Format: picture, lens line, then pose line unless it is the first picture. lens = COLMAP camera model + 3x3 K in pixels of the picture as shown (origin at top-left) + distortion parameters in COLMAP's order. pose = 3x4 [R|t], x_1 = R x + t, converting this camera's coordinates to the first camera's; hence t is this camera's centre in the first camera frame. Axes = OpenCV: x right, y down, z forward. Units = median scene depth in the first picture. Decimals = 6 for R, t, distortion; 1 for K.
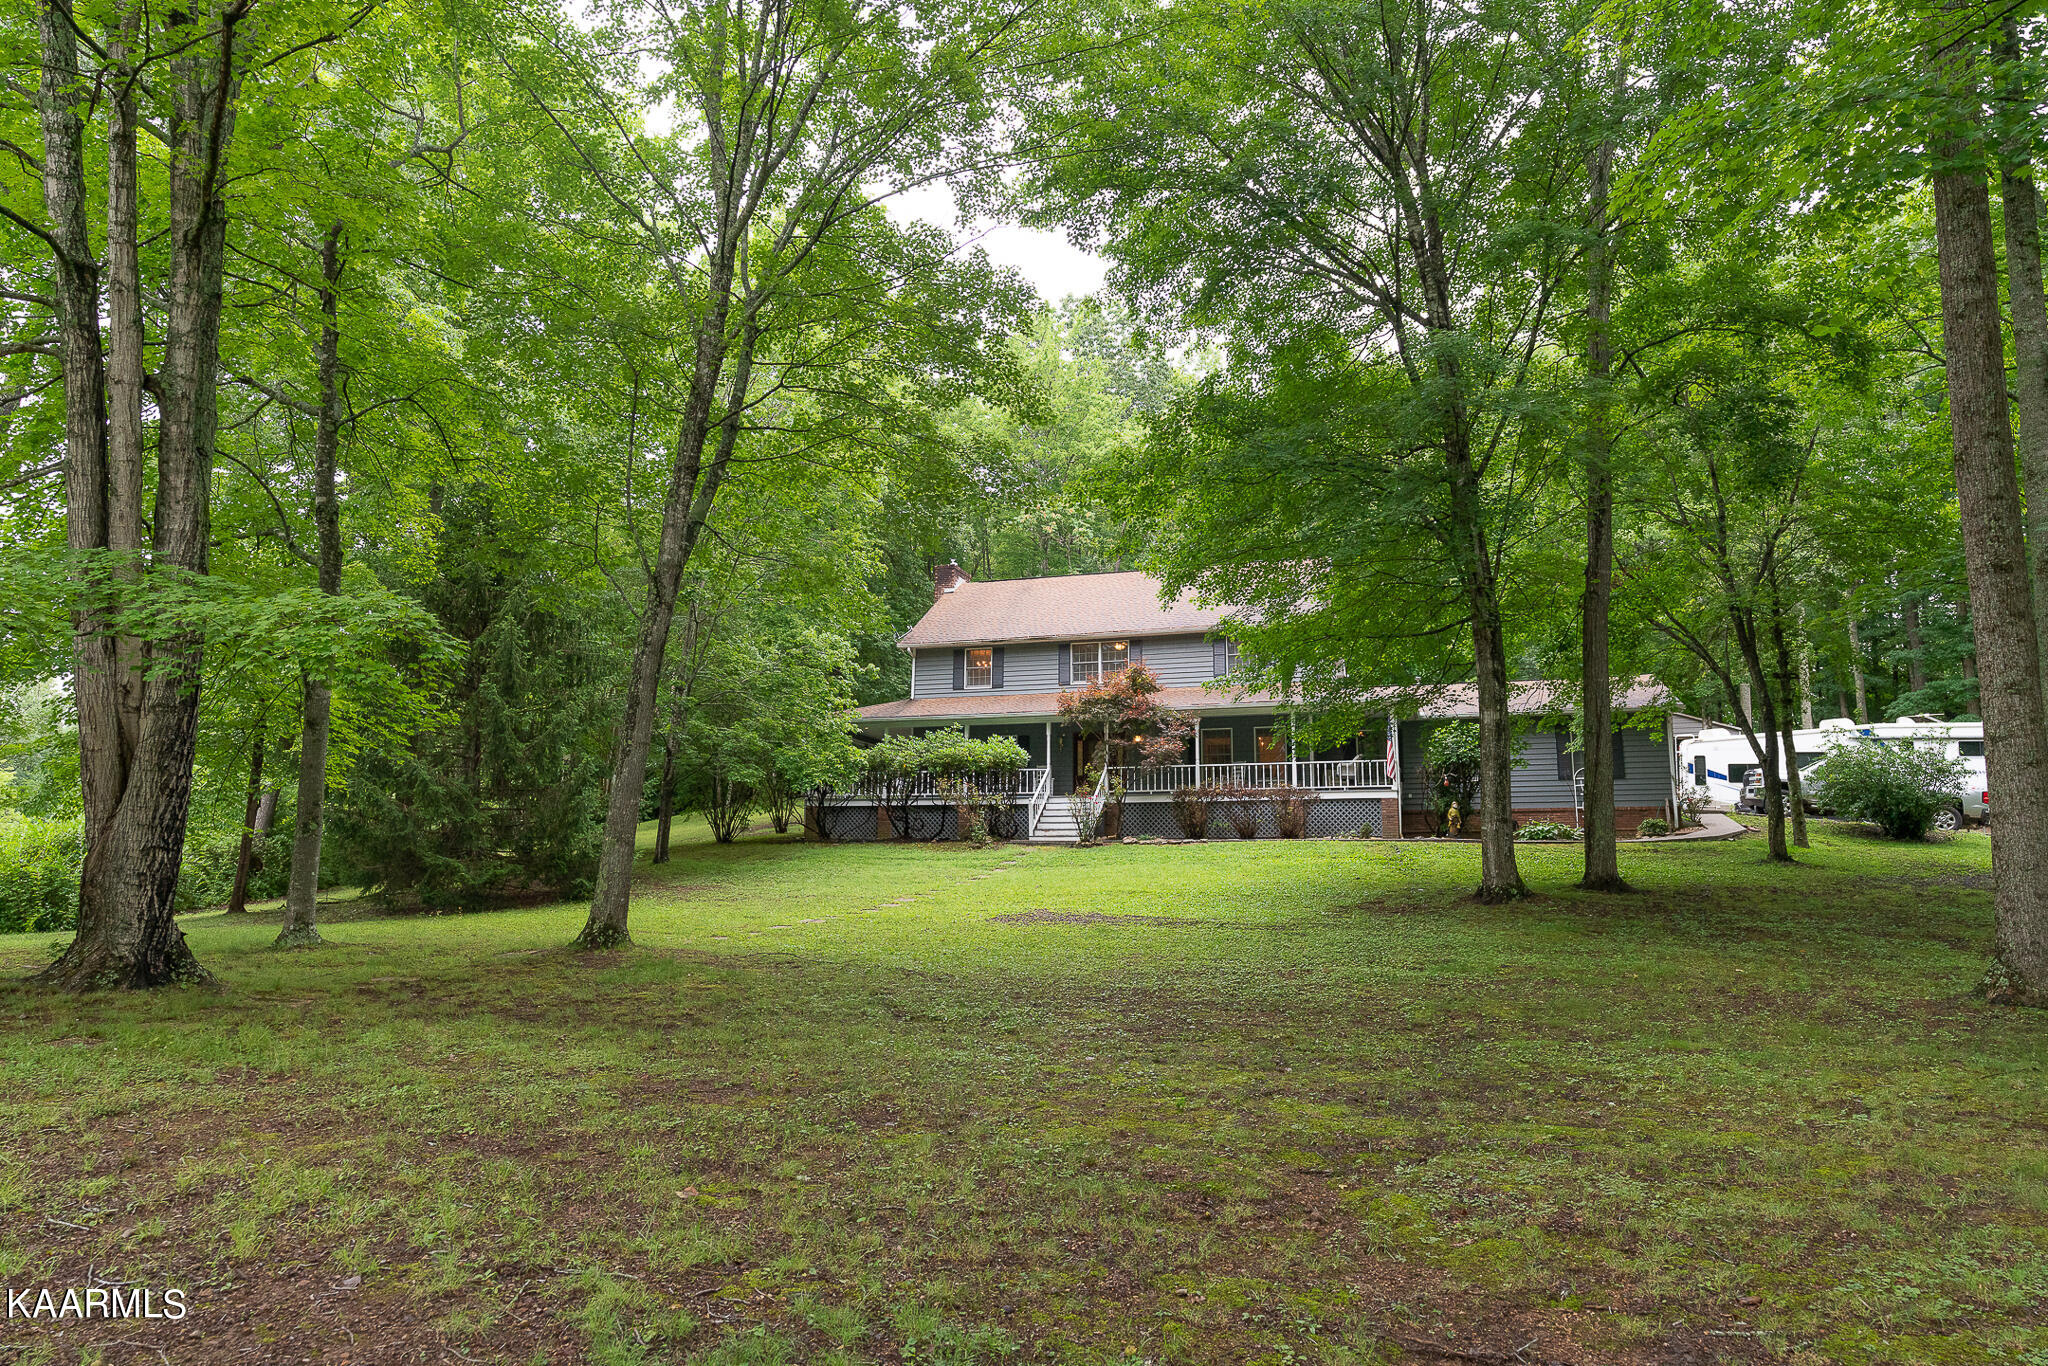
lens RADIAL K [[1297.6, 0, 1024.0], [0, 1297.6, 683.0], [0, 0, 1]] dist [0.004578, 0.000449]
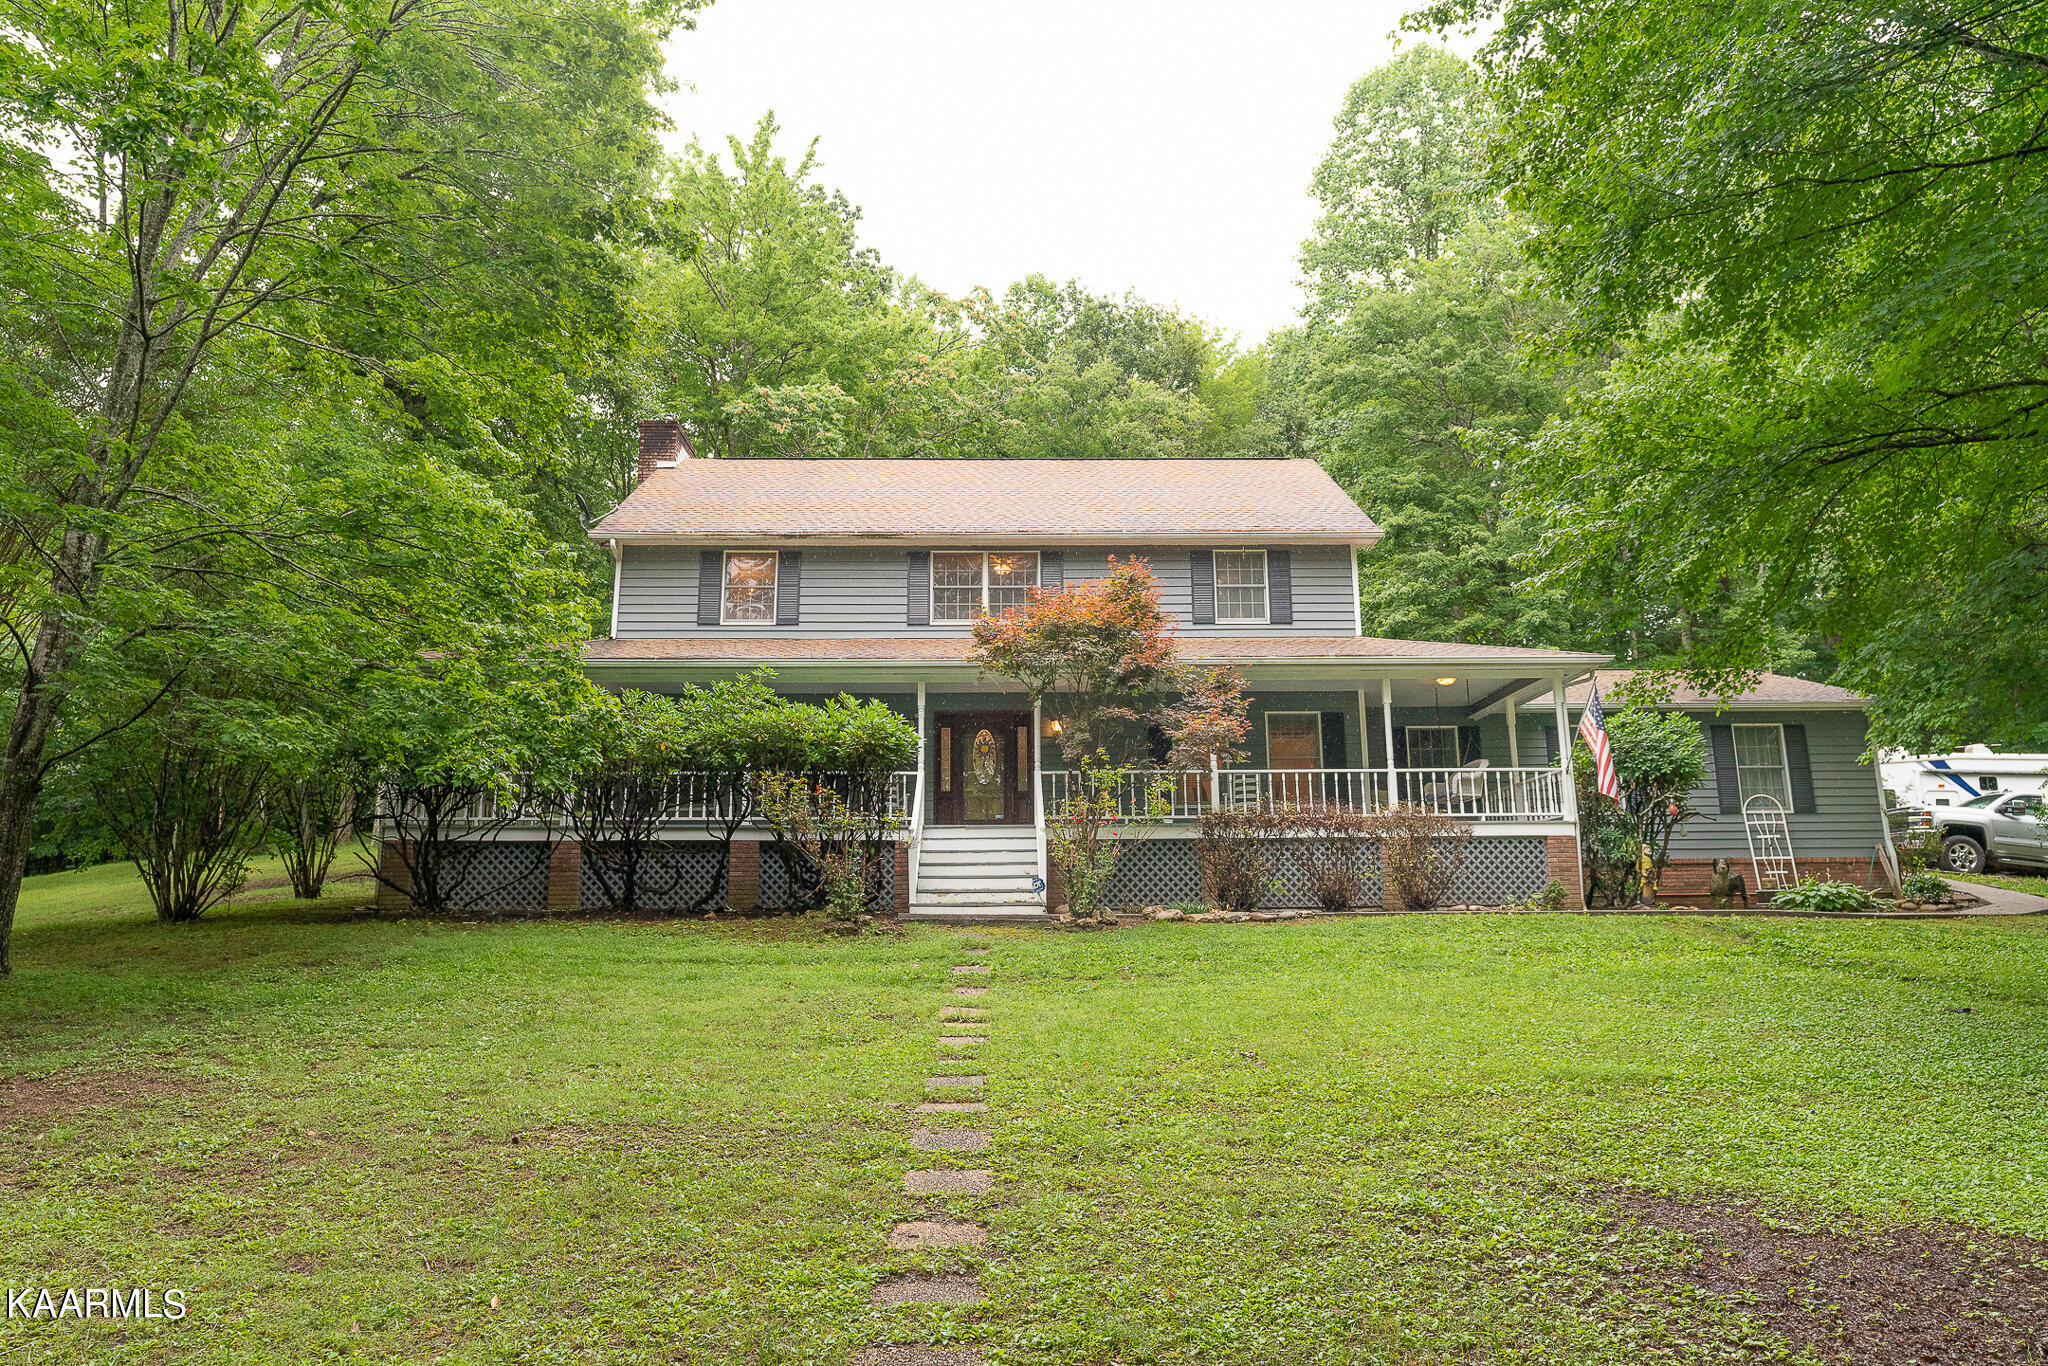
lens RADIAL K [[1338.2, 0, 1024.0], [0, 1338.2, 683.0], [0, 0, 1]] dist [-0.007036, -0.000090]
pose [[0.941175, 0.054589, 0.333480, -0.119207], [-0.039456, 0.997868, -0.051988, 0.056327], [-0.335607, 0.035772, 0.941323, 0.485085]]
